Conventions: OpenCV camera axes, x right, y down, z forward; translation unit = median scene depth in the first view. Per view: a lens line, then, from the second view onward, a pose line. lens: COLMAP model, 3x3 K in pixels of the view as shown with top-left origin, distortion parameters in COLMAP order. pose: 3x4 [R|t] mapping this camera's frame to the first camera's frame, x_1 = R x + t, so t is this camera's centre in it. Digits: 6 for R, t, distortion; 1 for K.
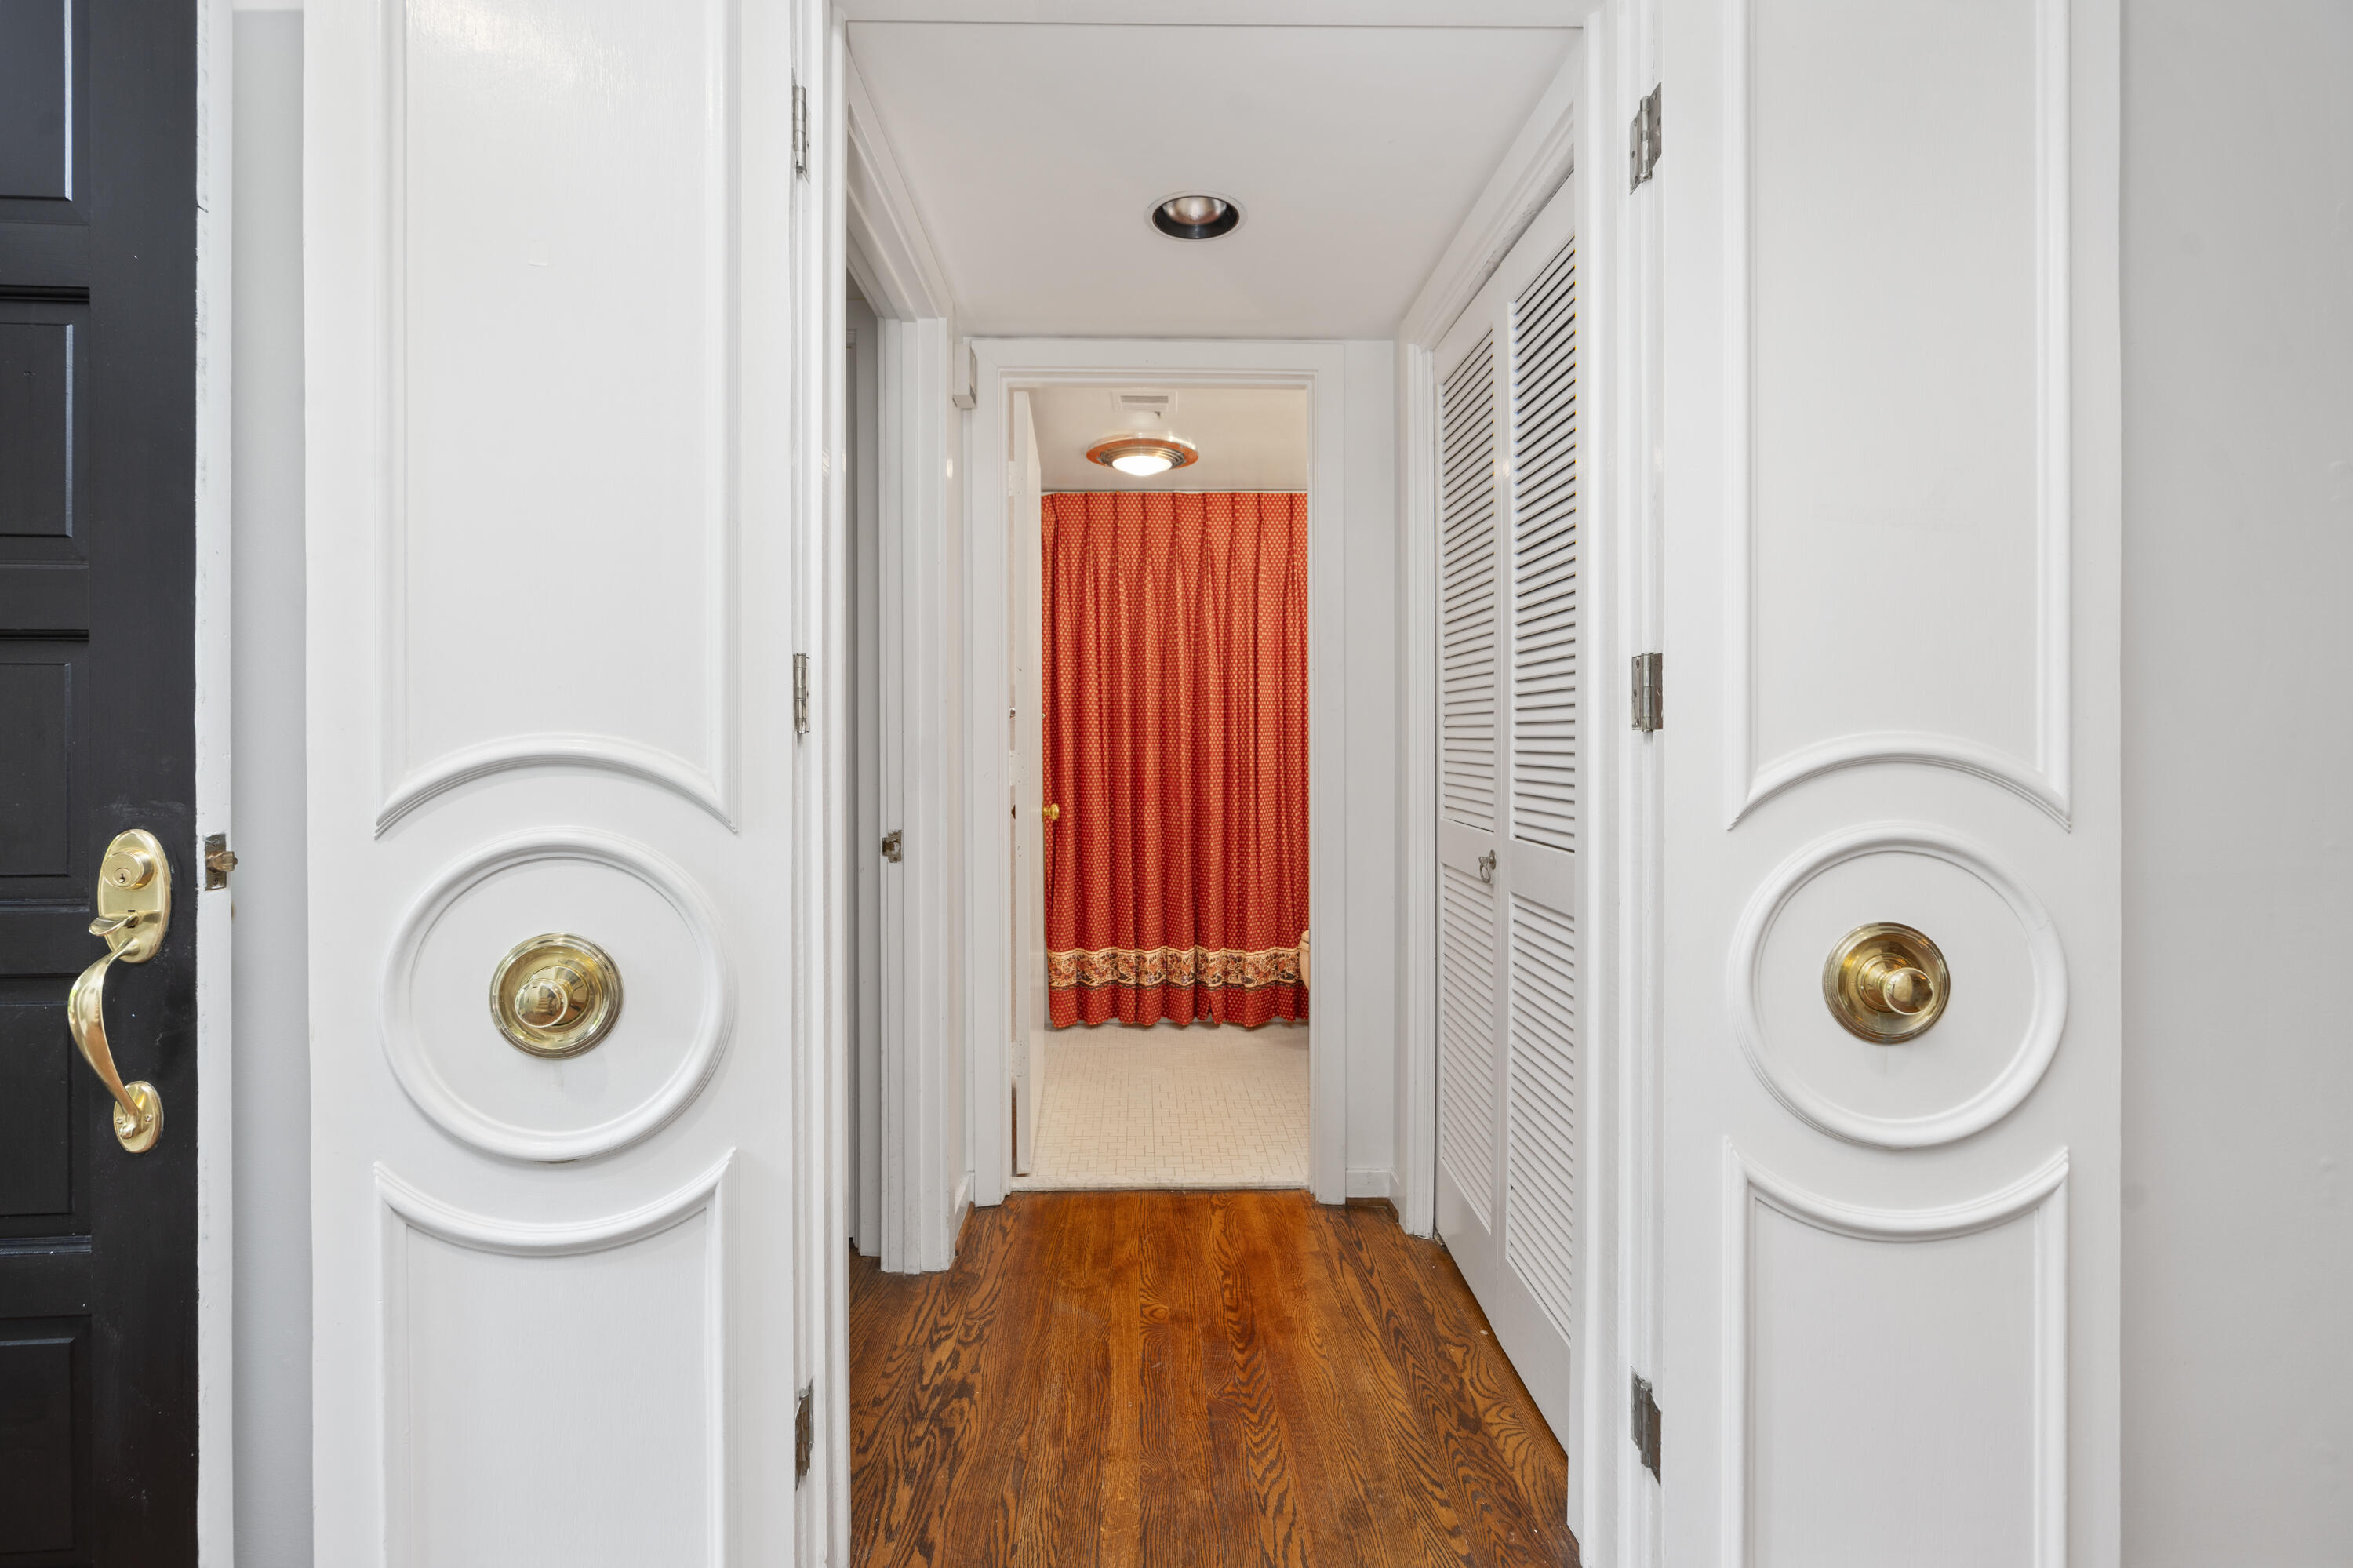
lens RADIAL K [[1069.1, 0, 1170.6], [0, 1069.1, 750.8], [0, 0, 1]] dist [-0.002444, -0.000029]
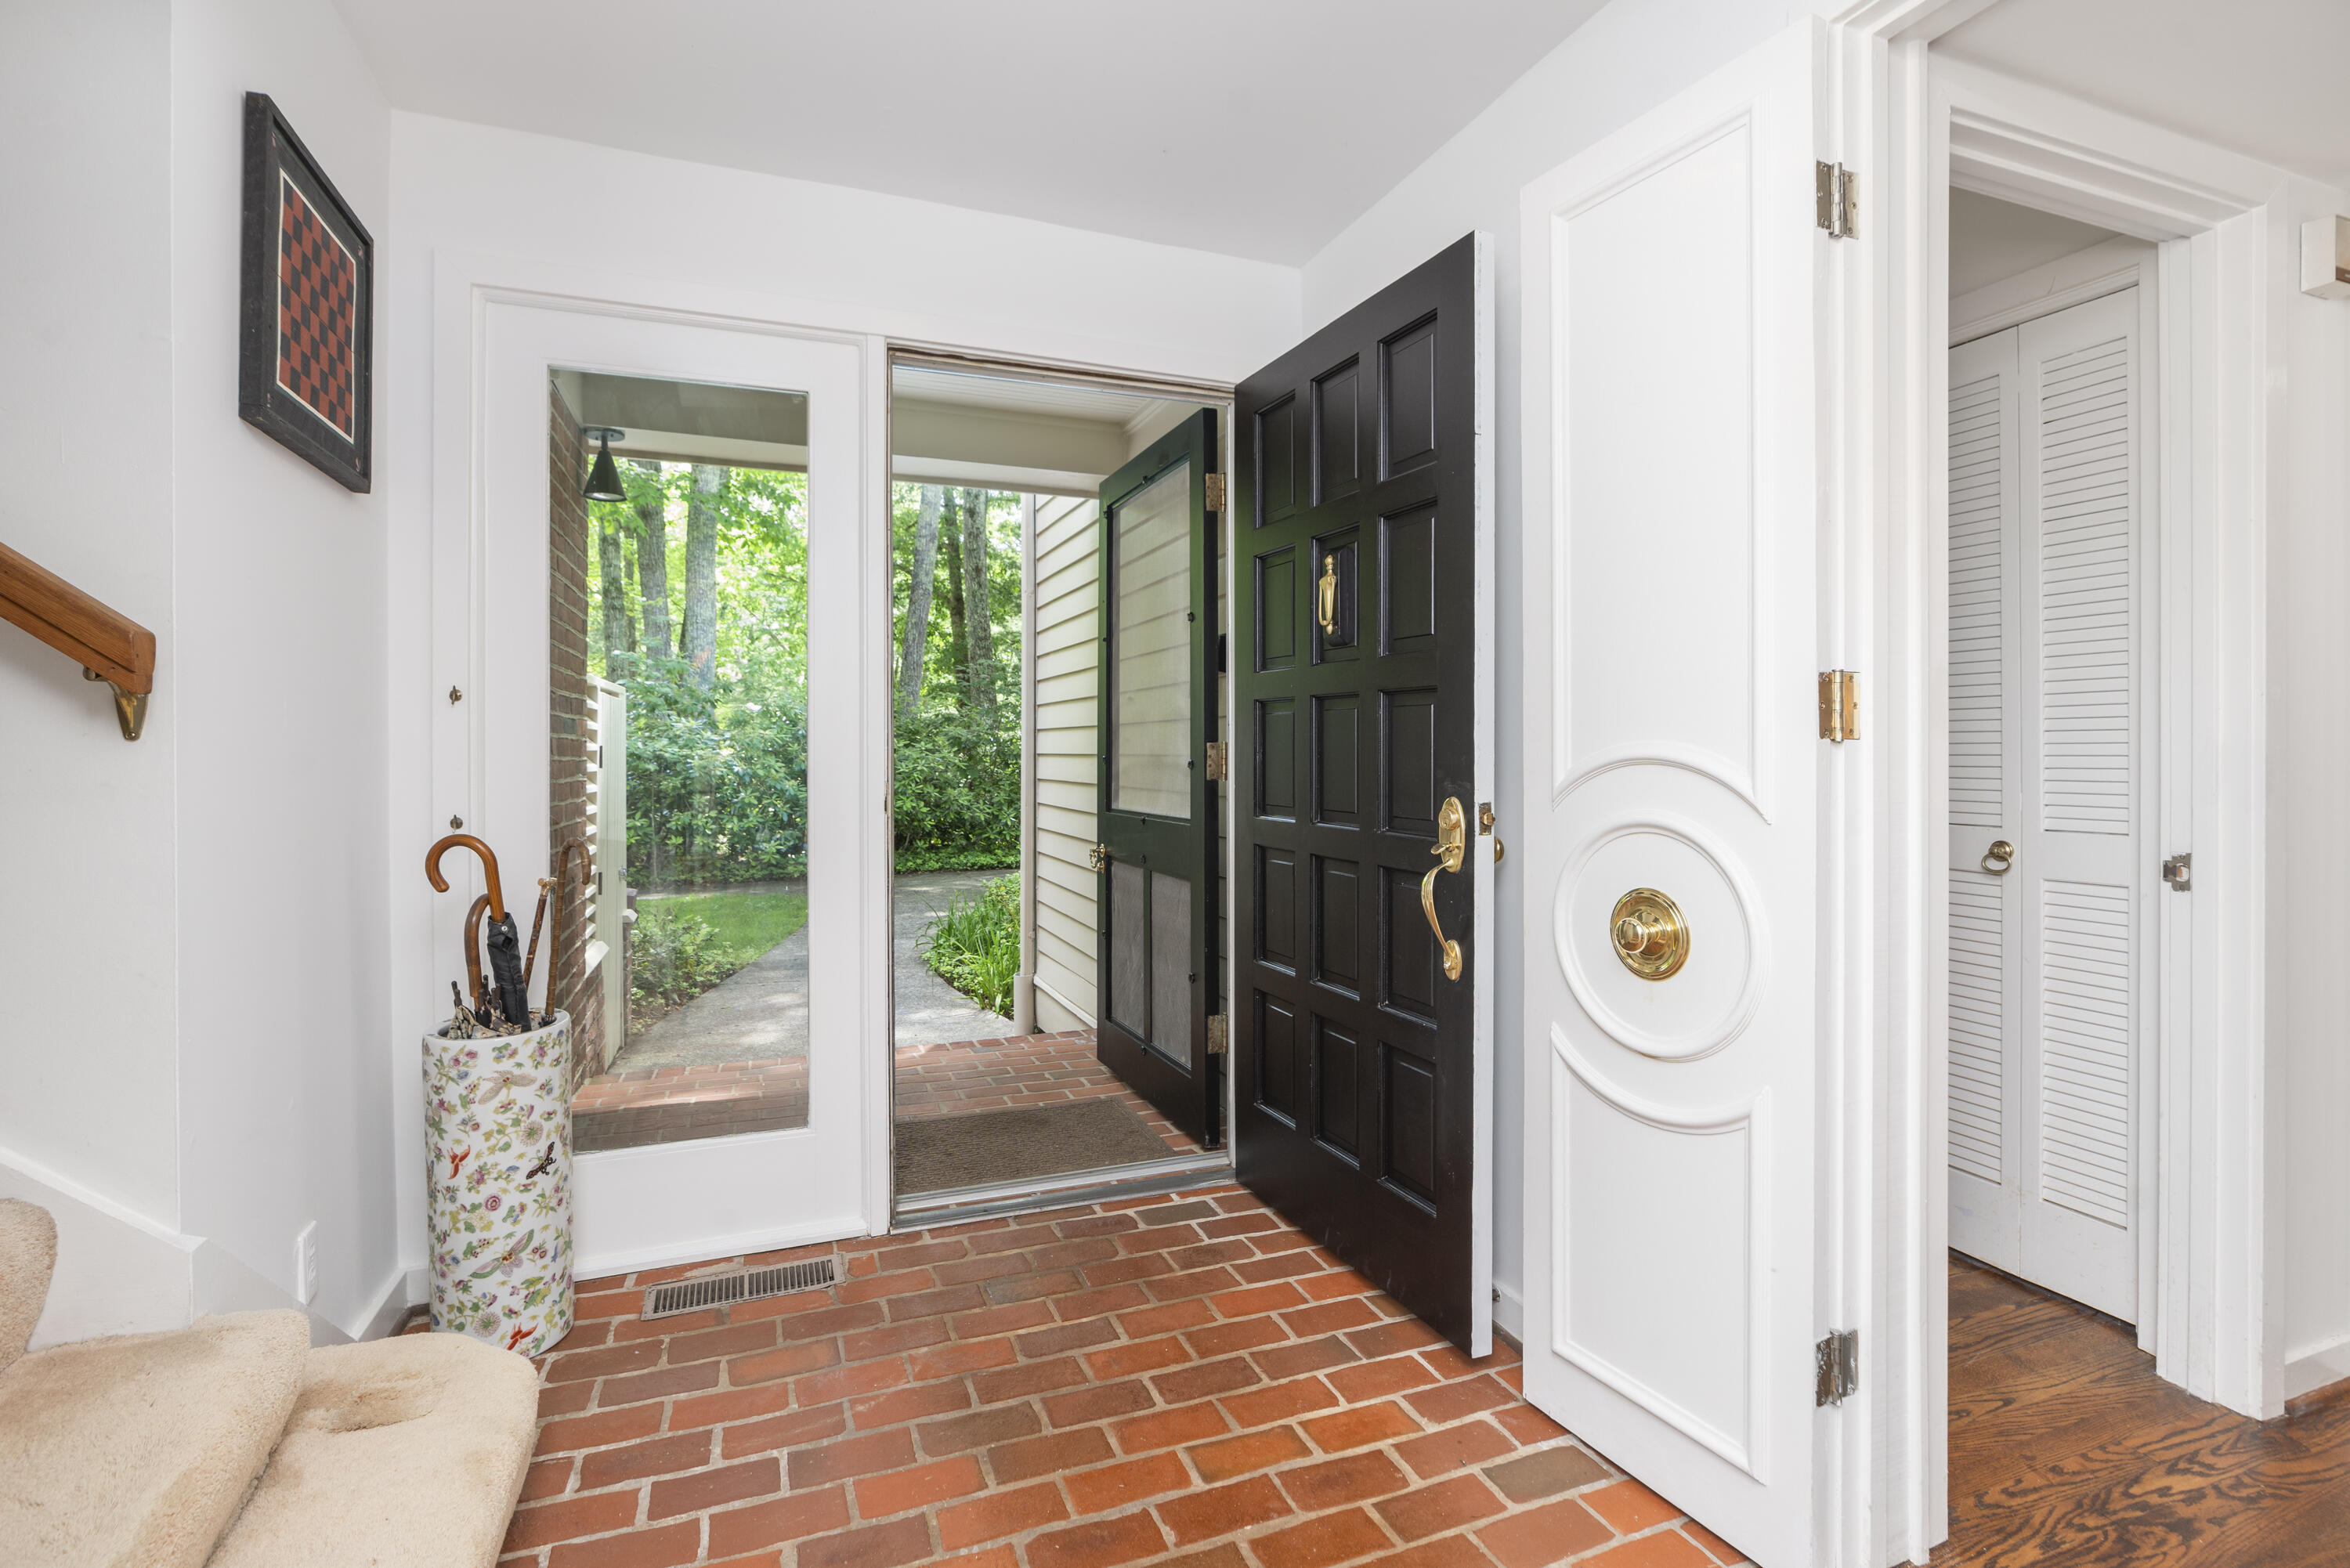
lens RADIAL K [[1067.6, 0, 1167.6], [0, 1067.6, 765.6], [0, 0, 1]] dist [-0.002444, -0.000029]
pose [[0.327660, 0.012544, -0.944713, 0.504304], [-0.005394, 0.999920, 0.011406, 0.003101], [0.944780, 0.001358, 0.327701, -0.023853]]
